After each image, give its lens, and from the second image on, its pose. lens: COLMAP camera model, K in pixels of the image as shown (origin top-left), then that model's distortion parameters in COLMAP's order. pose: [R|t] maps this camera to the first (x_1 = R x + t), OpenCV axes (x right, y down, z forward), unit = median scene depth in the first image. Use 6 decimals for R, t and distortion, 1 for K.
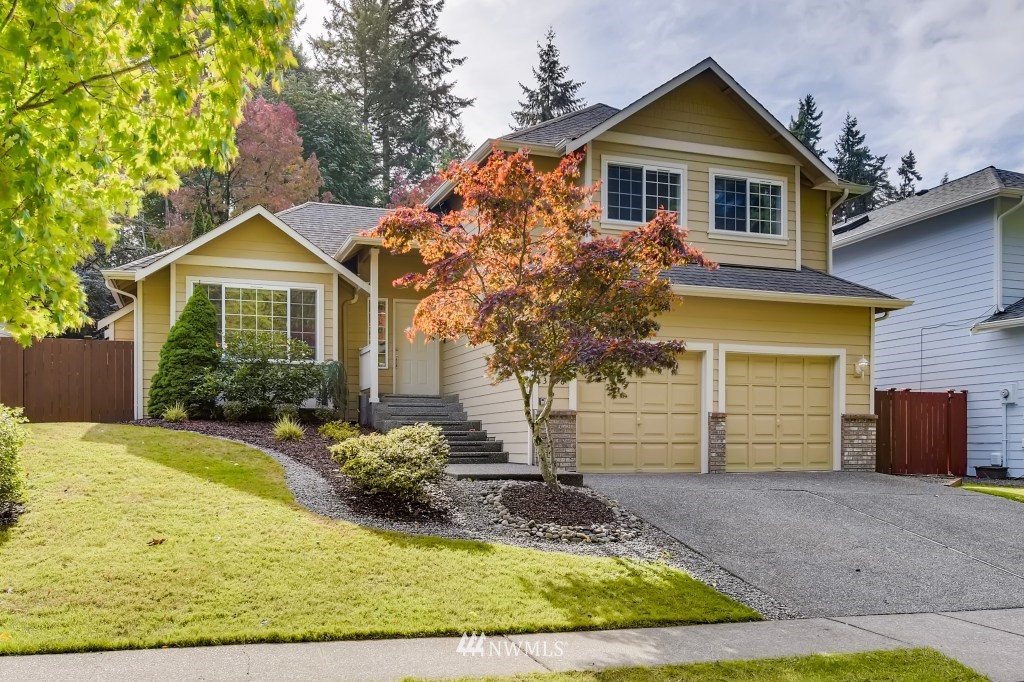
lens RADIAL K [[716.1, 0, 512.0], [0, 716.1, 341.0], [0, 0, 1]] dist [-0.000163, 0.002032]
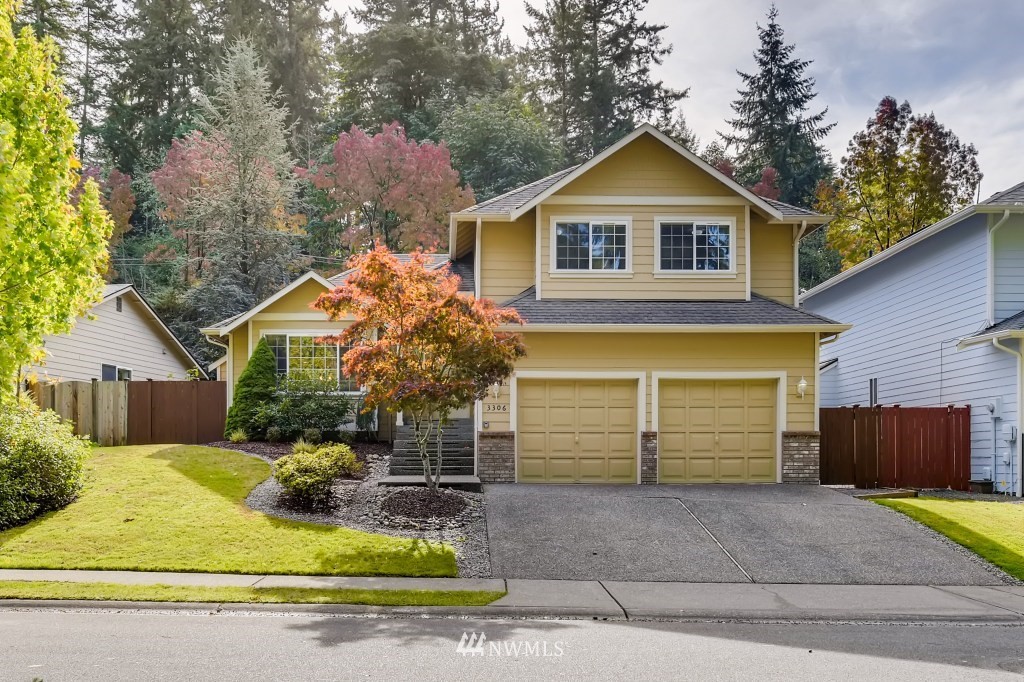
lens RADIAL K [[716.1, 0, 512.0], [0, 716.1, 341.0], [0, 0, 1]] dist [-0.000163, 0.002032]
pose [[0.970745, -0.041006, -0.236587, 0.326026], [0.036110, 0.999035, -0.024992, -0.023537], [0.237383, 0.015717, 0.971289, -0.165751]]
